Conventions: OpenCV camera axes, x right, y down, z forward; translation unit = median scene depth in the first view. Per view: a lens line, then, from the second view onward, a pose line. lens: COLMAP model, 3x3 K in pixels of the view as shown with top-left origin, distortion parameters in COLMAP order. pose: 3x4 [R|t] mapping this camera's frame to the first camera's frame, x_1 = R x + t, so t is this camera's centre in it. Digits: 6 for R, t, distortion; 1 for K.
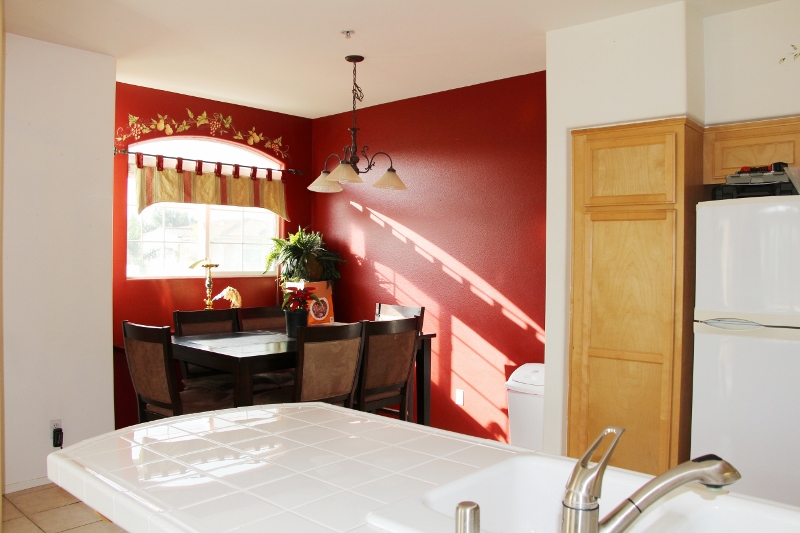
lens RADIAL K [[663.3, 0, 400.0], [0, 663.3, 266.5], [0, 0, 1]] dist [-0.182716, 0.158784]
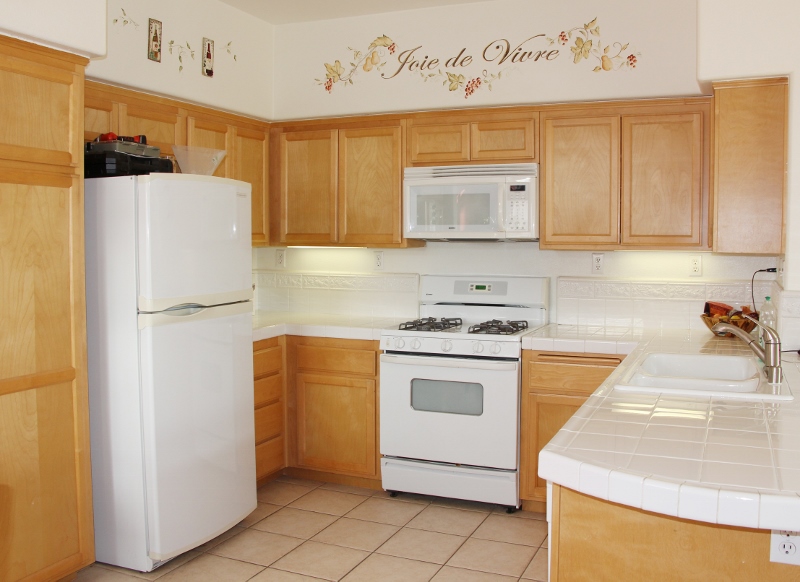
lens RADIAL K [[756.8, 0, 400.0], [0, 756.8, 291.0], [0, 0, 1]] dist [-0.160095, 0.017926]
pose [[-0.316316, -0.073986, 0.945764, -0.489554], [0.006368, 0.996766, 0.080105, -0.017688], [-0.948632, 0.031361, -0.314822, 0.860158]]
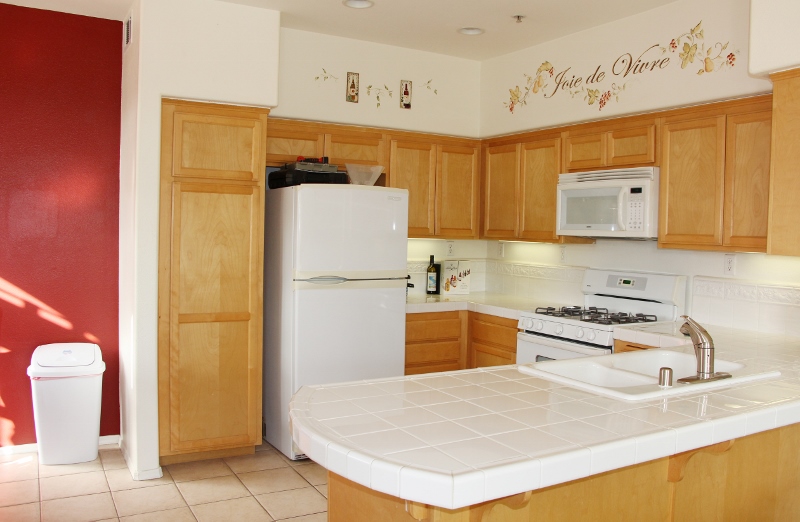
lens RADIAL K [[667.5, 0, 400.0], [0, 667.5, 261.0], [0, 0, 1]] dist [-0.162958, 0.090731]
pose [[0.314084, -0.044243, 0.948364, -0.591552], [-0.009441, 0.998719, 0.049719, -0.015039], [-0.949348, -0.024570, 0.313264, 0.358961]]
